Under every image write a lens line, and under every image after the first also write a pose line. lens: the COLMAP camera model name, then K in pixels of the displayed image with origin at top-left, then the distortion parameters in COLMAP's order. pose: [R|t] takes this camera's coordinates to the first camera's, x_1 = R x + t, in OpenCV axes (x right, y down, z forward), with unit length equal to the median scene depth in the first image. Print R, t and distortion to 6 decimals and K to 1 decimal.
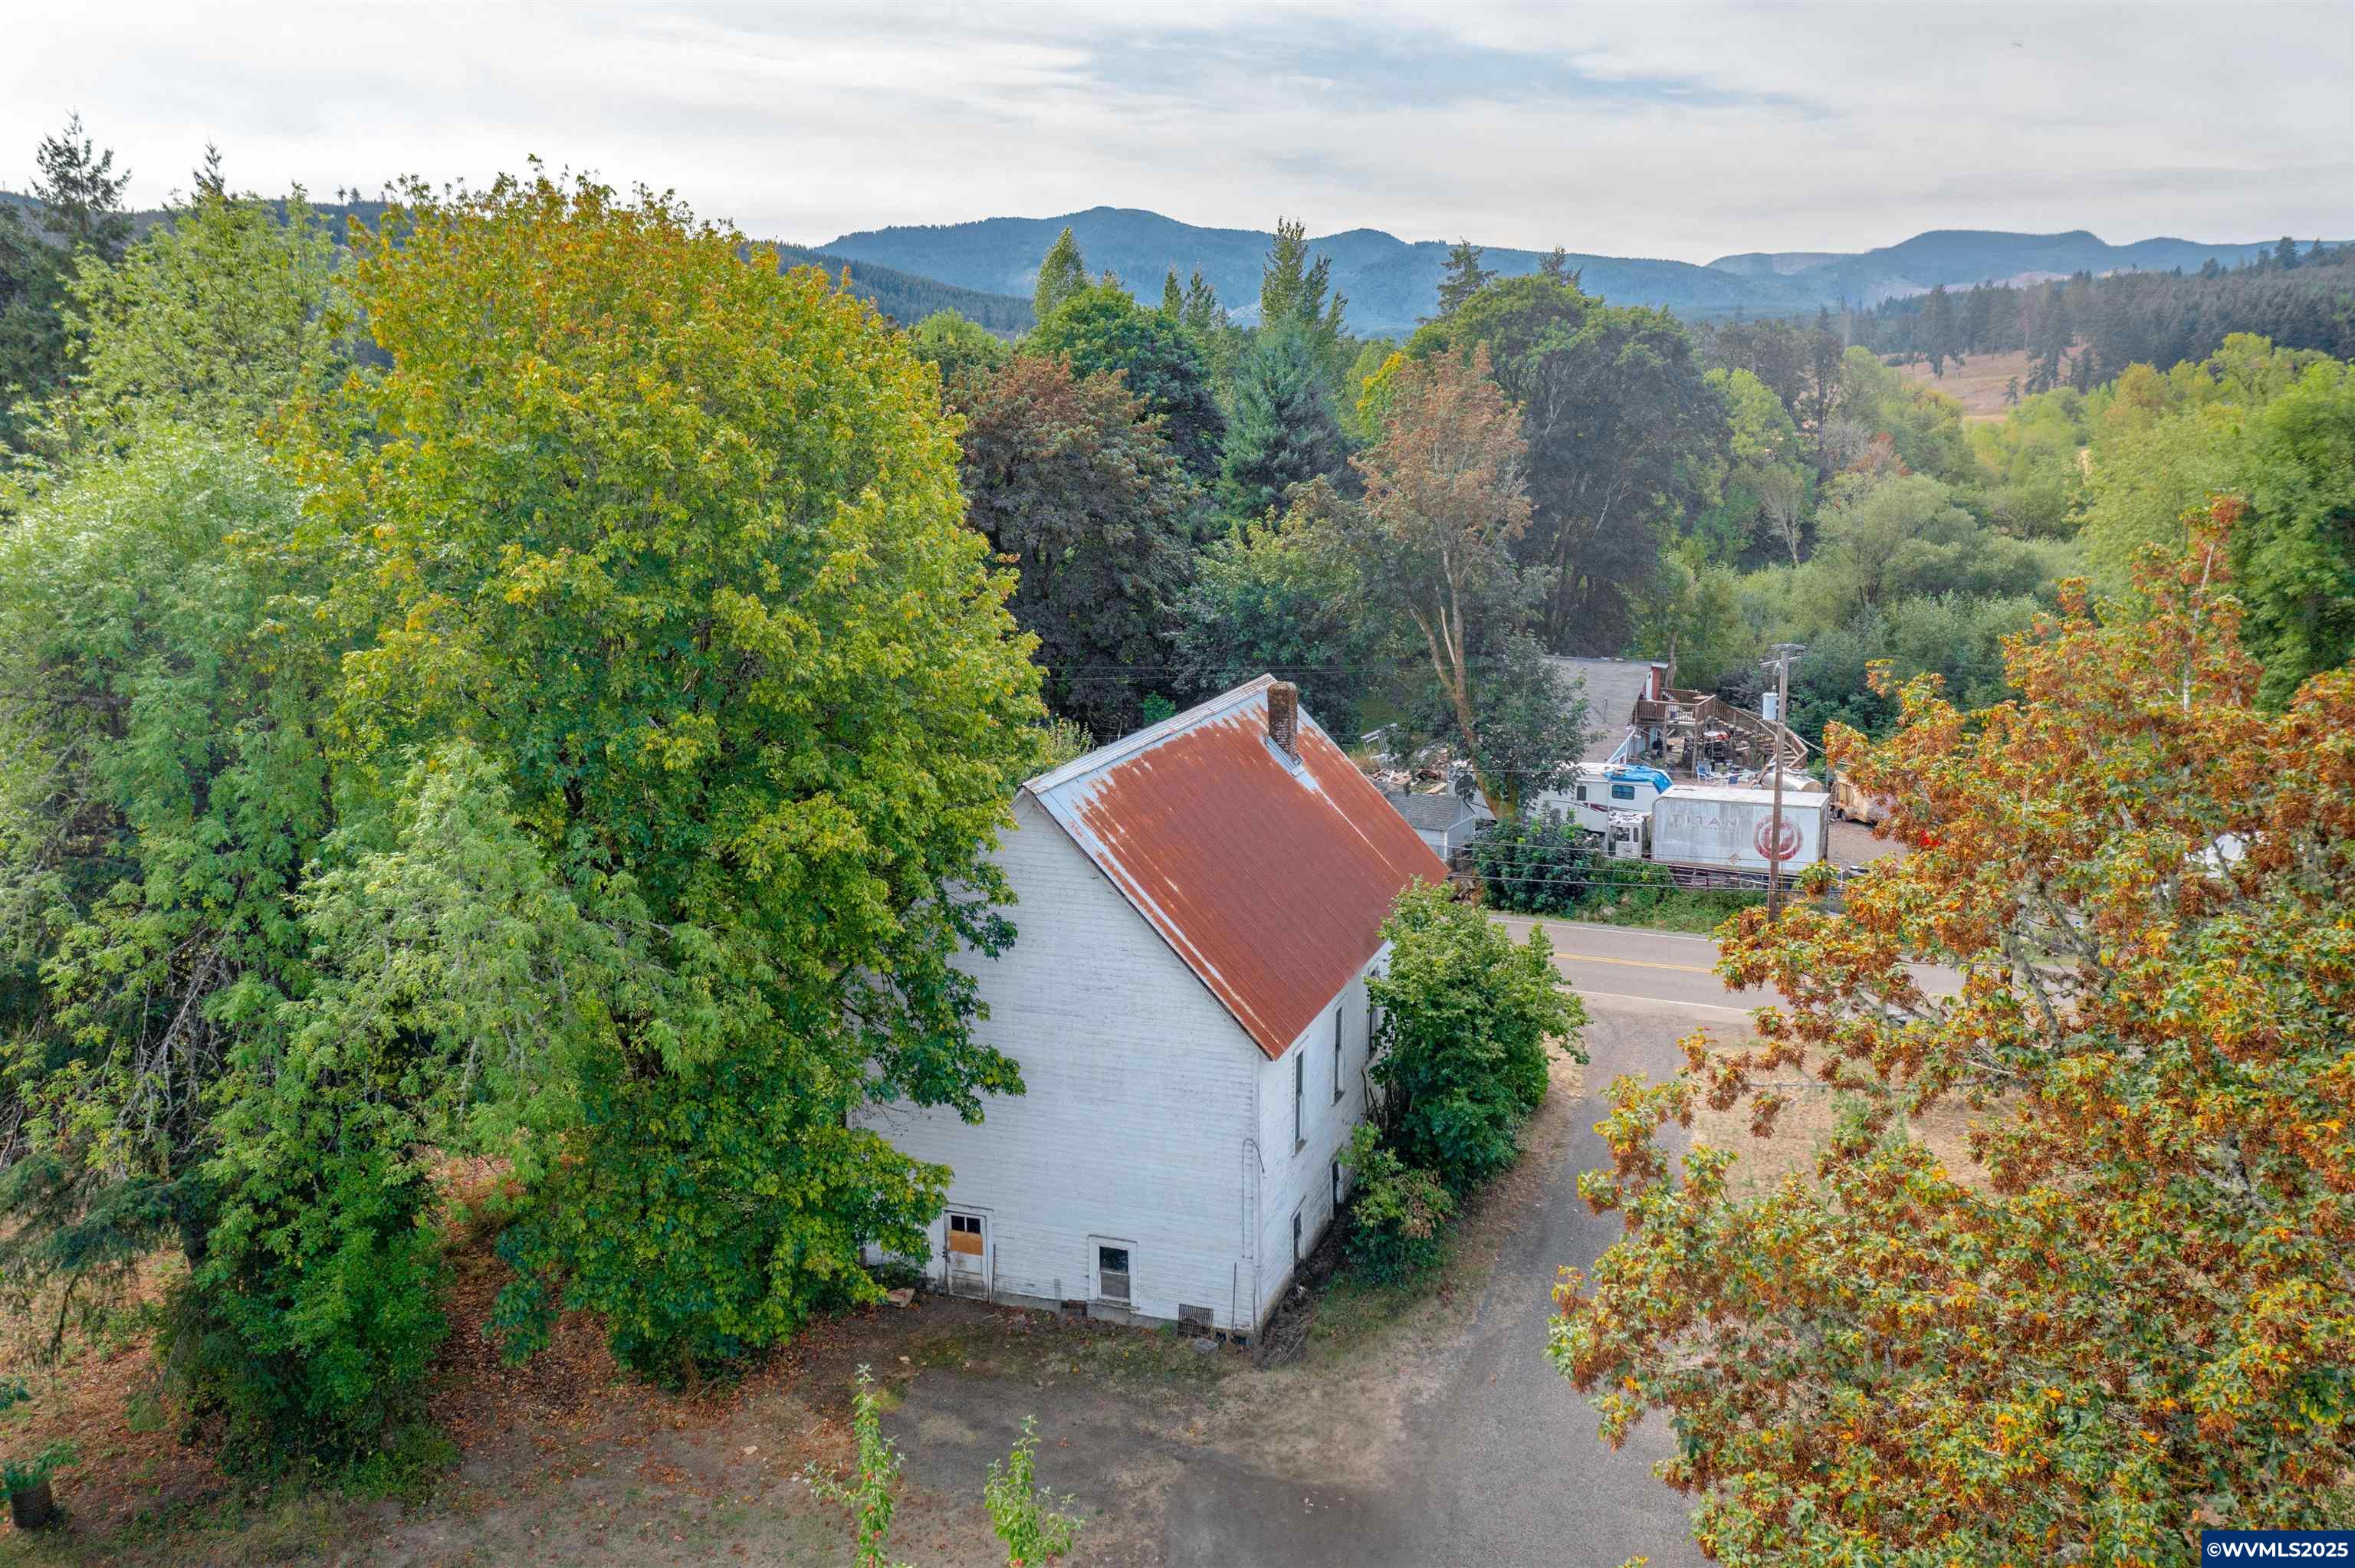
lens RADIAL K [[1833.5, 0, 1184.0], [0, 1833.5, 776.9], [0, 0, 1]] dist [0.009443, 0.007990]
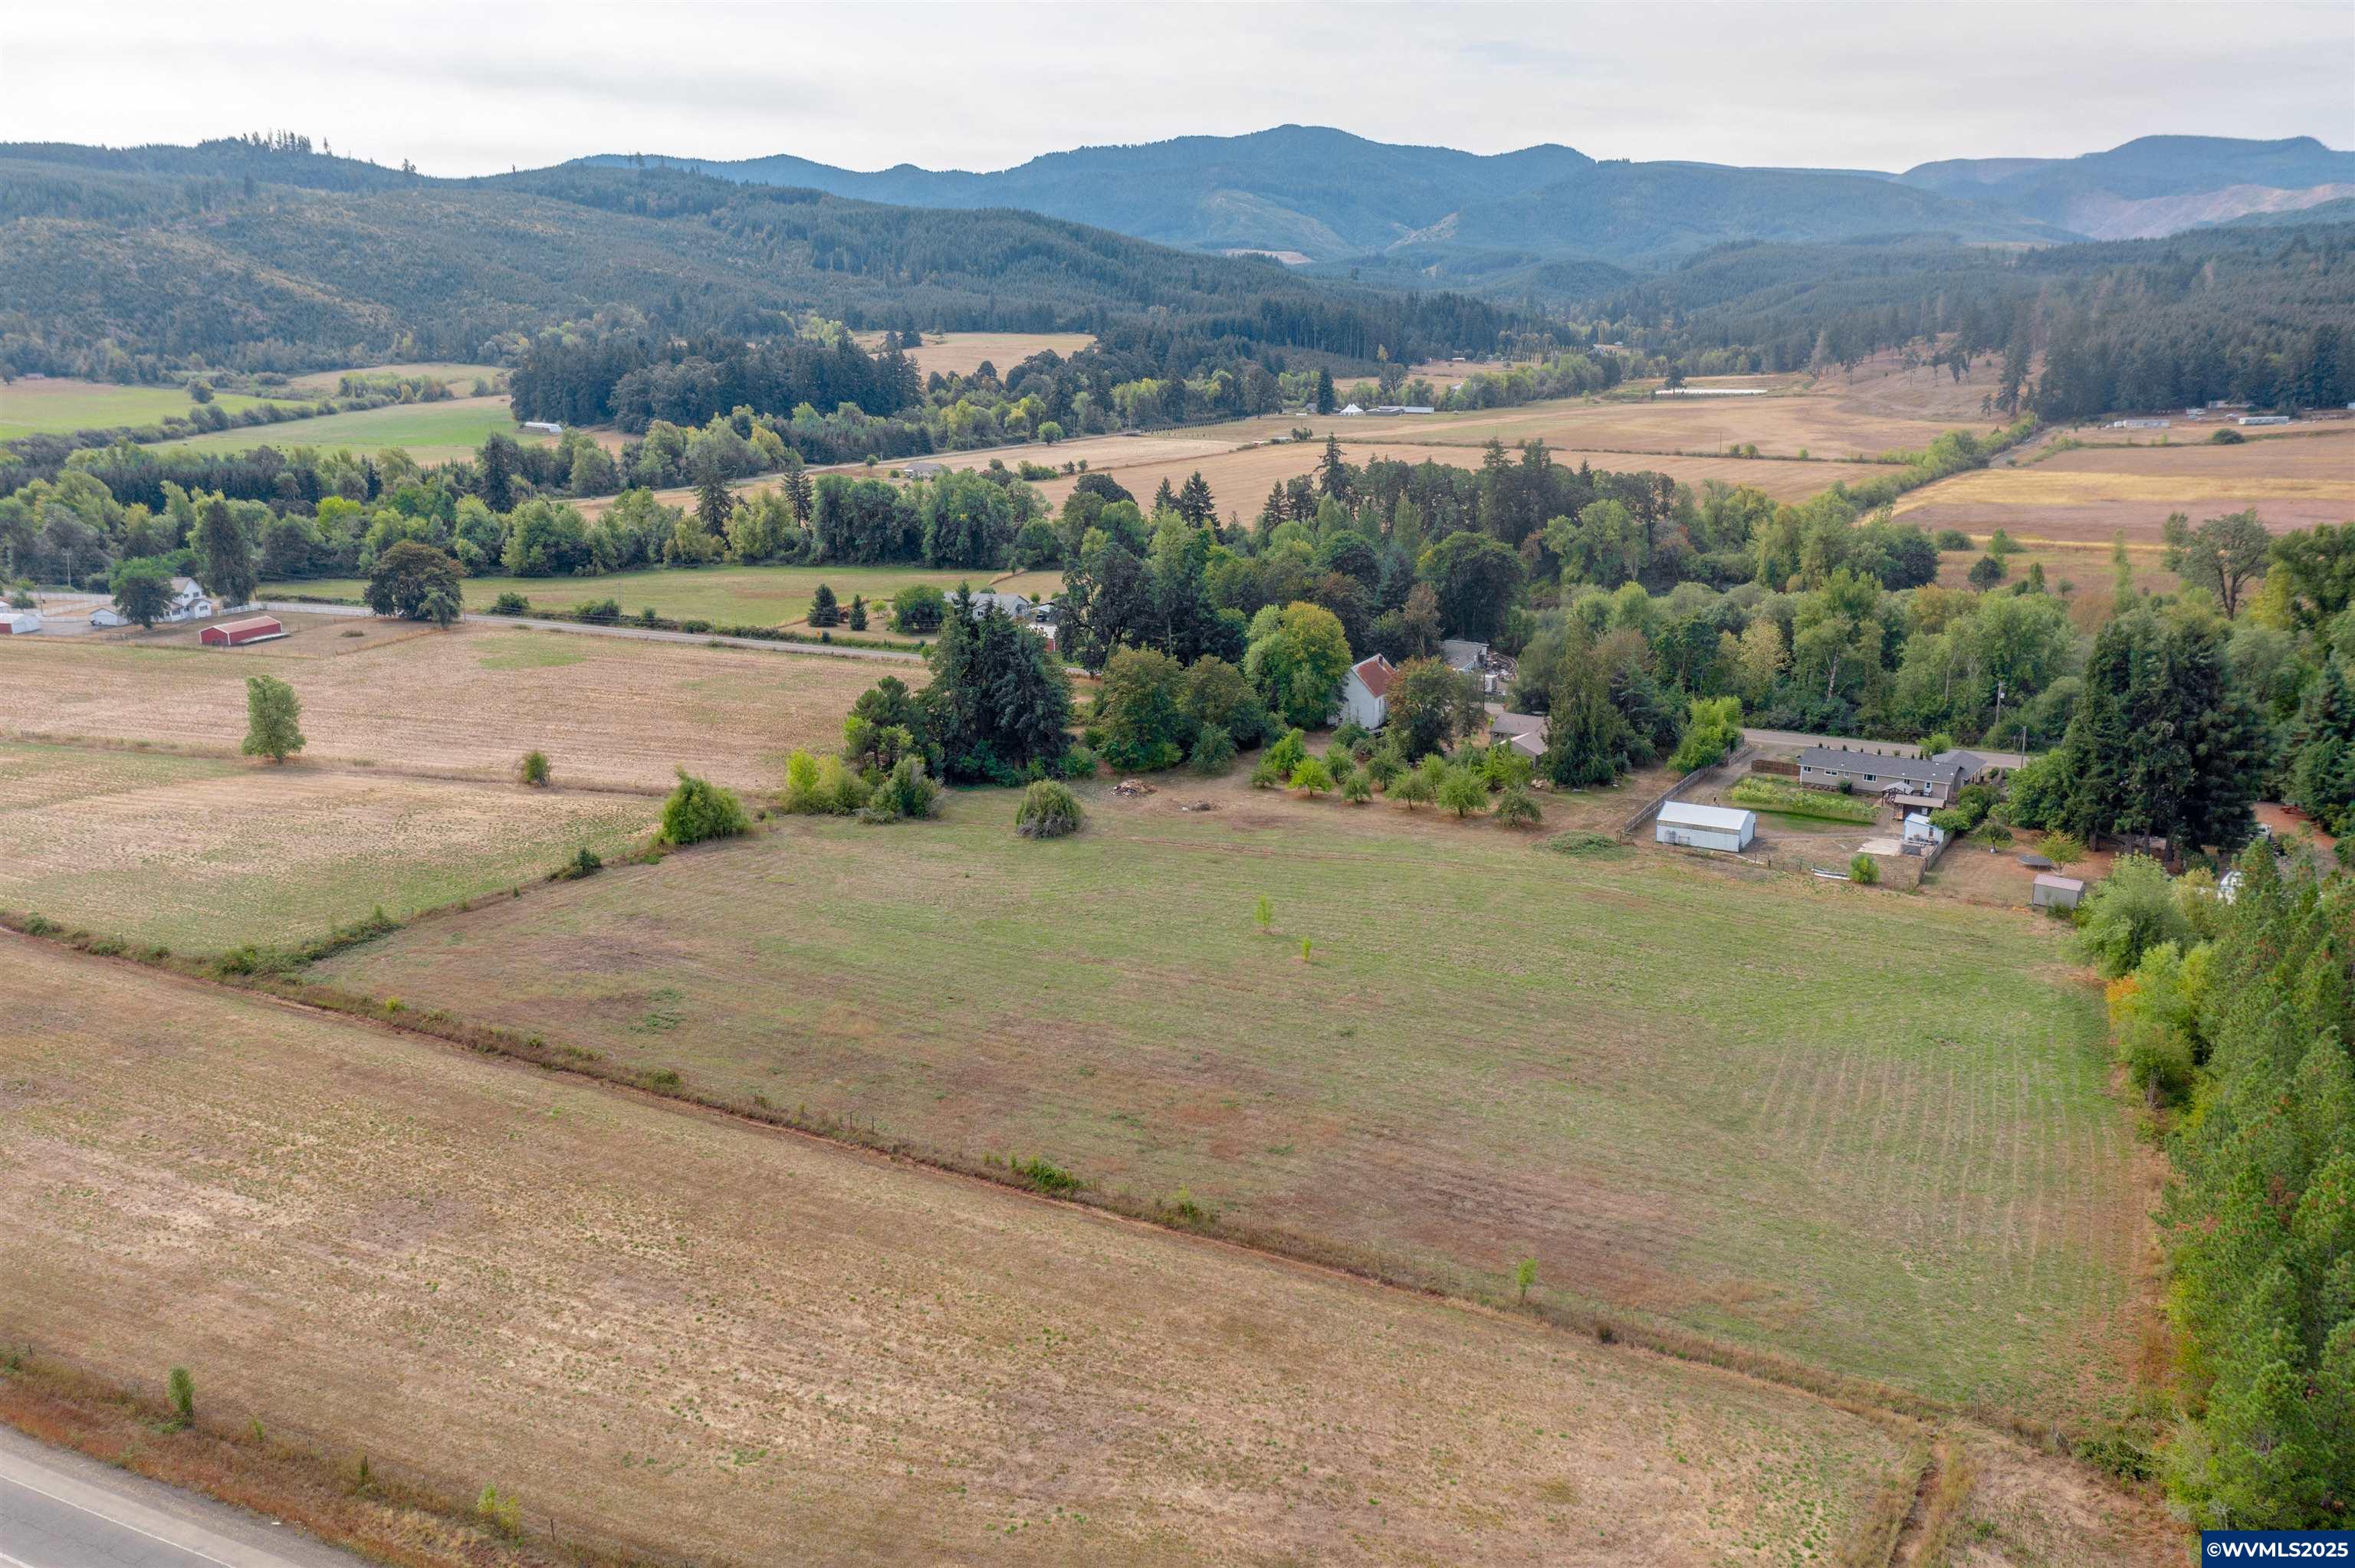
lens RADIAL K [[1854.3, 0, 1185.6], [0, 1854.3, 789.8], [0, 0, 1]] dist [-0.001141, 0.061203]
pose [[0.995724, 0.026776, -0.088412, -0.012172], [-0.021721, 0.998100, 0.057657, 0.016669], [0.089788, -0.055490, 0.994414, -1.458284]]
